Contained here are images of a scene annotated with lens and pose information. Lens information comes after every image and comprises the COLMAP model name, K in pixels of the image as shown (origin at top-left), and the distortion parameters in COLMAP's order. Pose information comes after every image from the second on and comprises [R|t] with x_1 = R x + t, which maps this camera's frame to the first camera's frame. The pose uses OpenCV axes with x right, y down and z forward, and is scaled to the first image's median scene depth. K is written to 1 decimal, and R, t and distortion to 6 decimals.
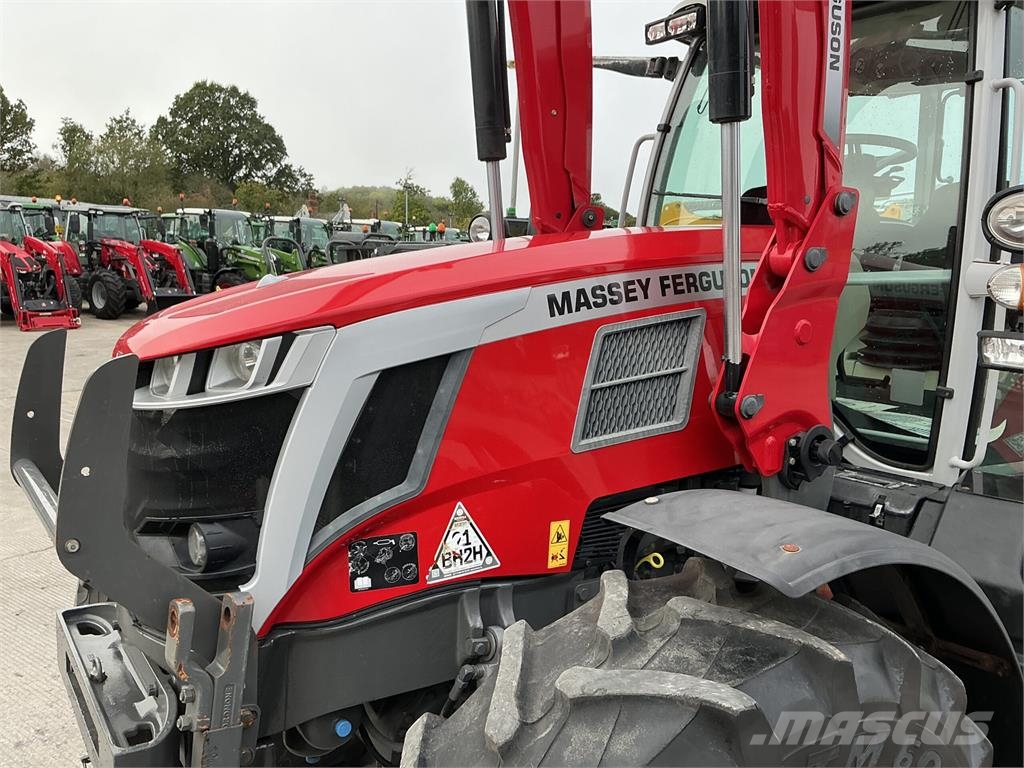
lens RADIAL K [[849.2, 0, 512.0], [0, 849.2, 384.0], [0, 0, 1]] dist [0.157475, -0.321340]
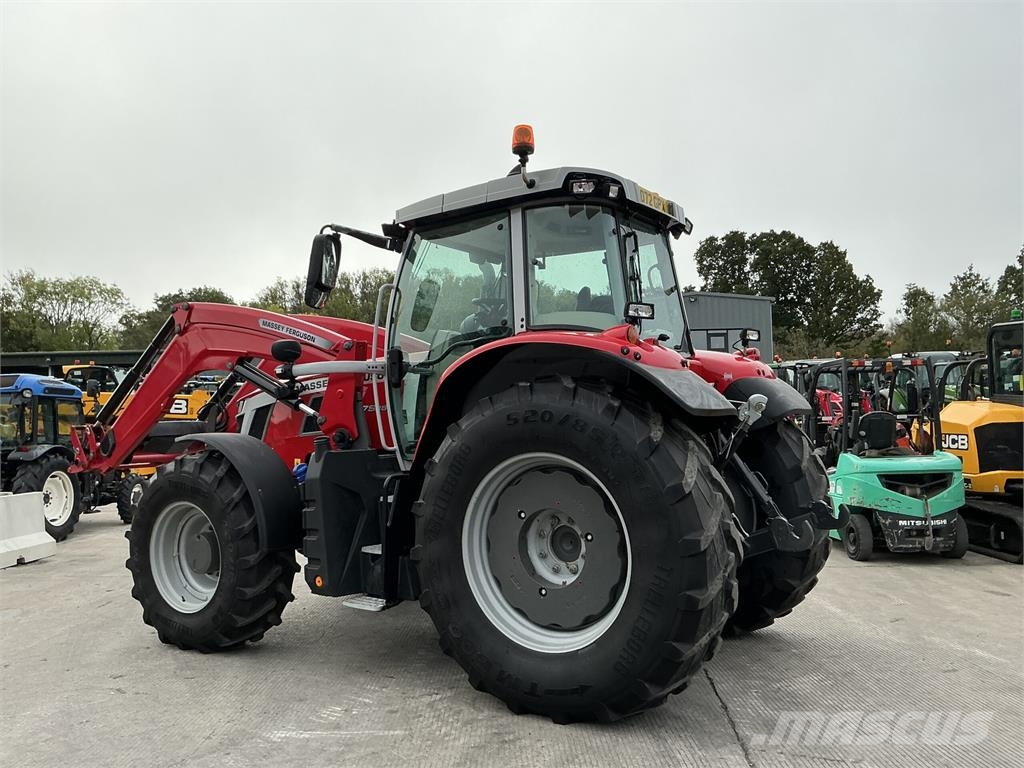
lens RADIAL K [[849.2, 0, 512.0], [0, 849.2, 384.0], [0, 0, 1]] dist [0.157475, -0.321340]
pose [[0.383415, -0.077726, -0.920300, 3.082579], [-0.090095, 0.988552, -0.121026, 0.189056], [0.919171, 0.129318, 0.372023, 0.501886]]
